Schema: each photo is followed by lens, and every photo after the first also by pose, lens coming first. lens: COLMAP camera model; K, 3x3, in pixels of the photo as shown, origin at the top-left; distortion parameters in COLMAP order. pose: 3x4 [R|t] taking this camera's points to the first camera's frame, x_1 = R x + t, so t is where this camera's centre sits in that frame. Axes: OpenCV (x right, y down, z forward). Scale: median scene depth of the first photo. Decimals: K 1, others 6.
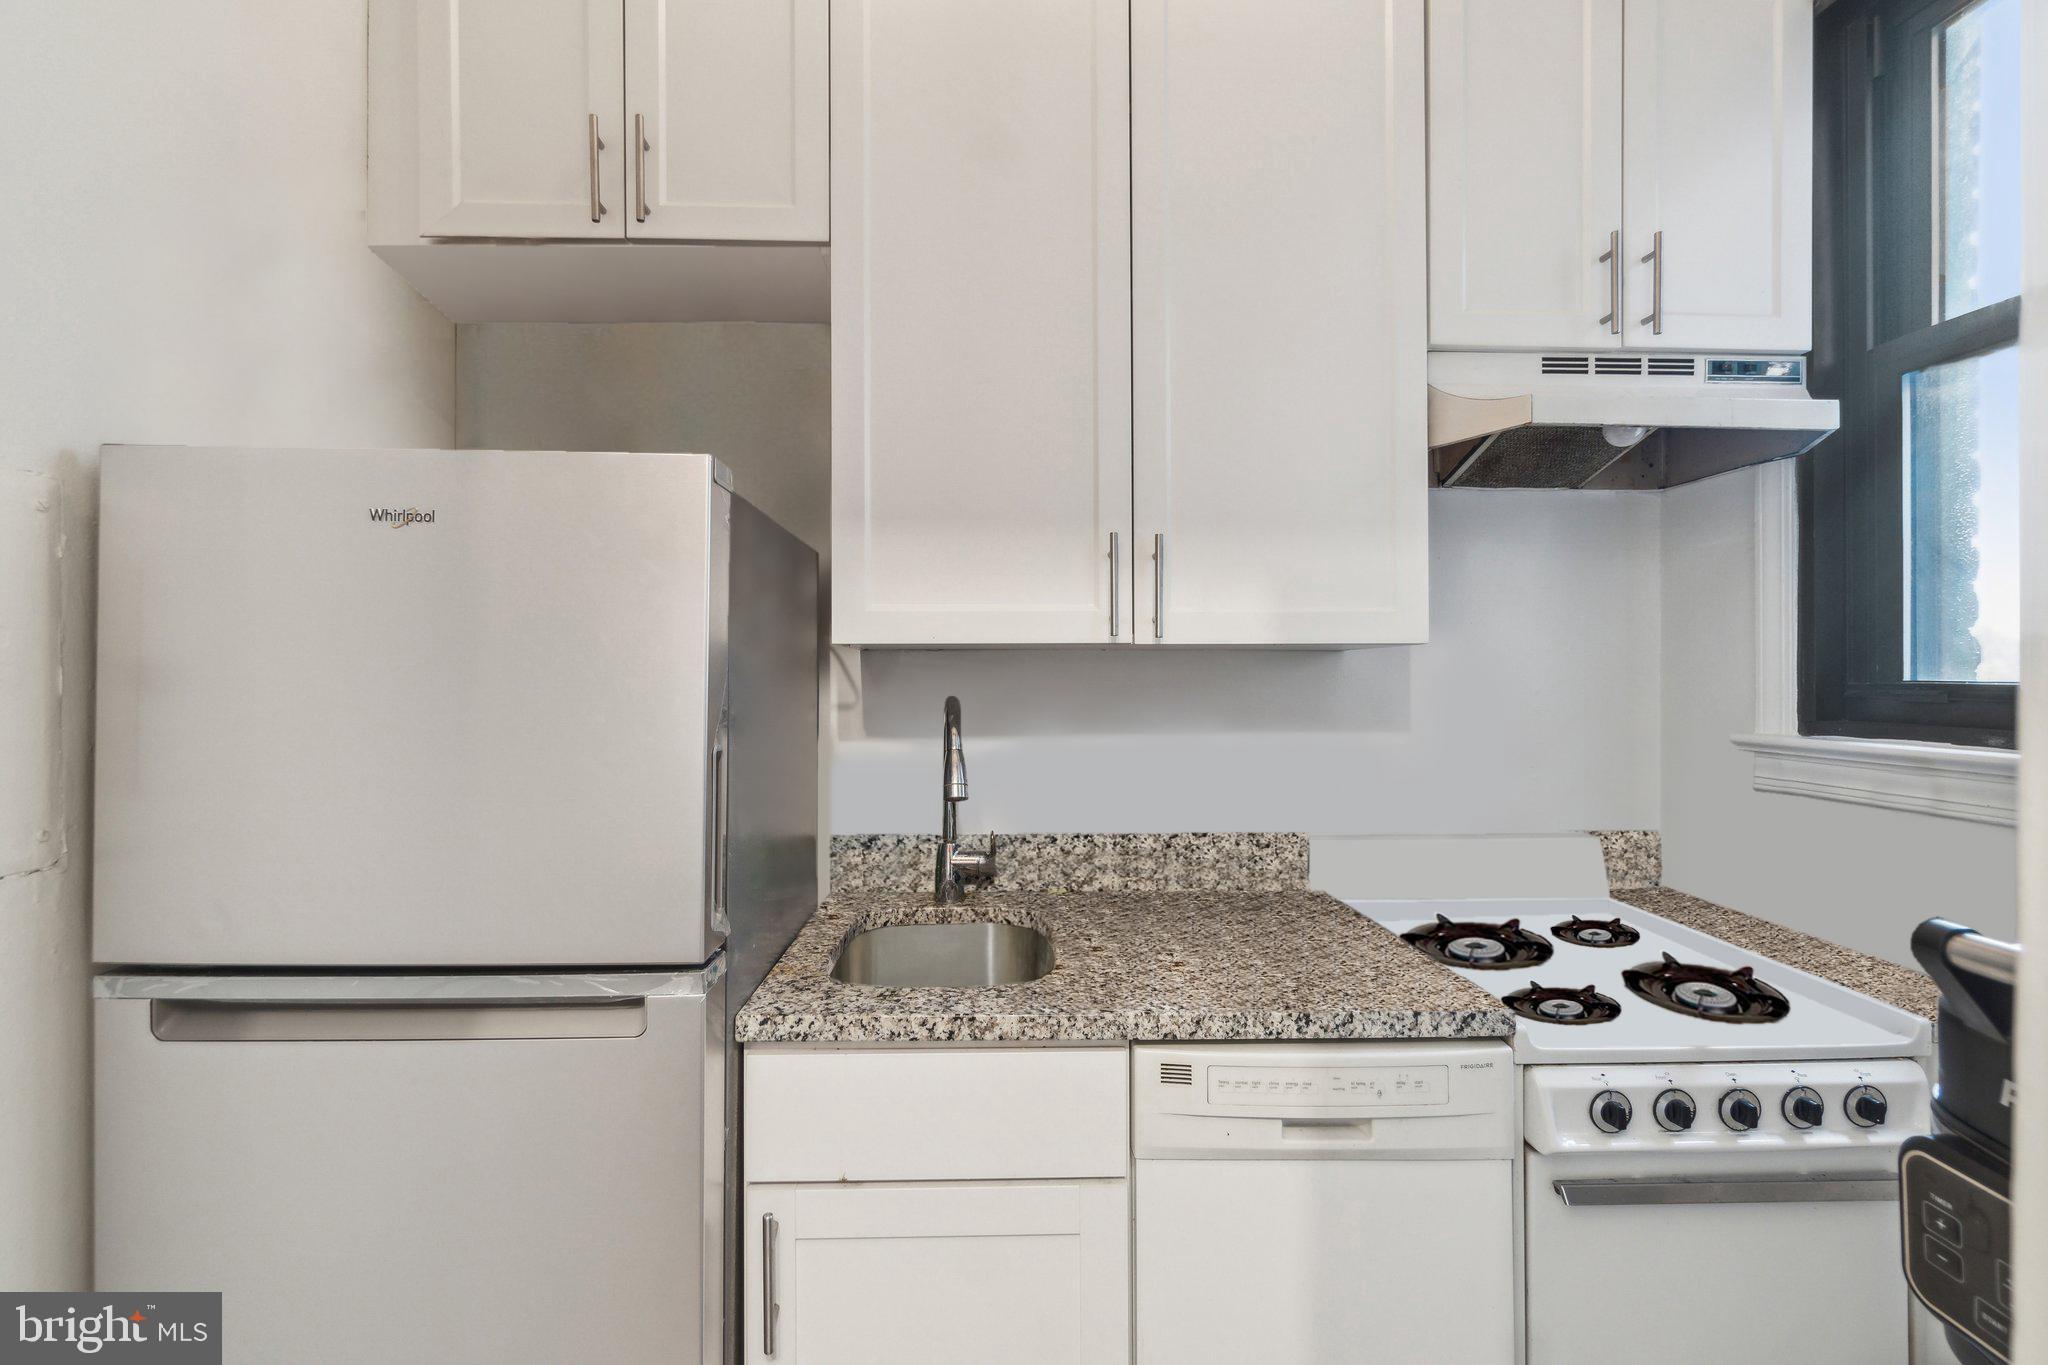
lens RADIAL K [[901.2, 0, 1015.5], [0, 901.2, 674.2], [0, 0, 1]] dist [-0.003943, 0.000033]
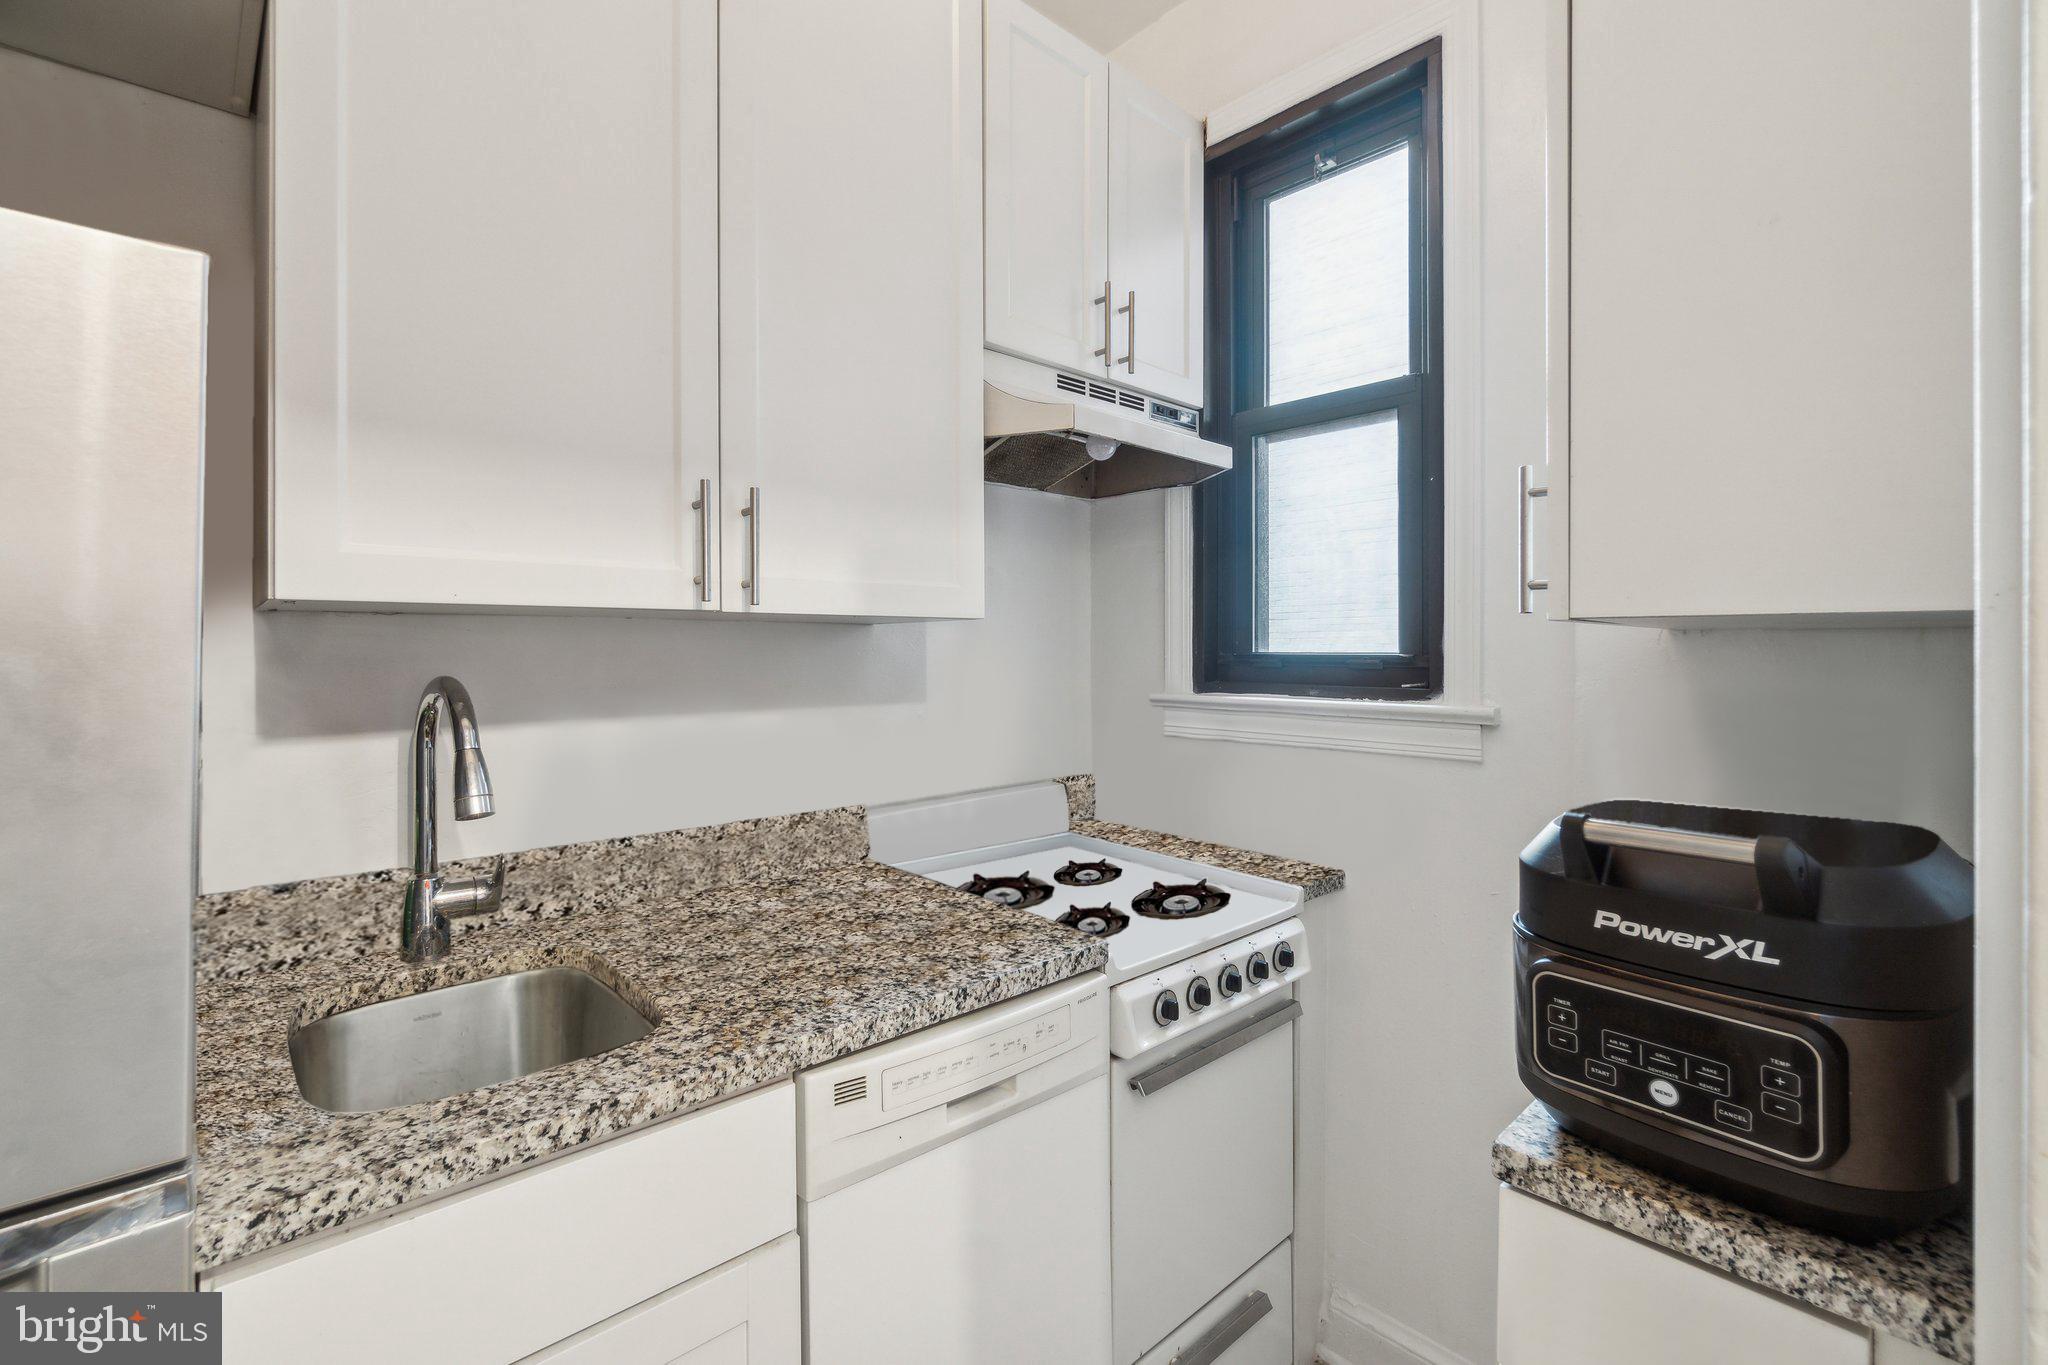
lens RADIAL K [[901.2, 0, 1032.7], [0, 901.2, 646.6], [0, 0, 1]] dist [-0.003943, 0.000033]
pose [[0.756925, 0.002802, 0.653496, -0.241955], [-0.002186, 0.999996, -0.001756, 0.001644], [-0.653498, -0.000099, 0.756928, 0.178202]]
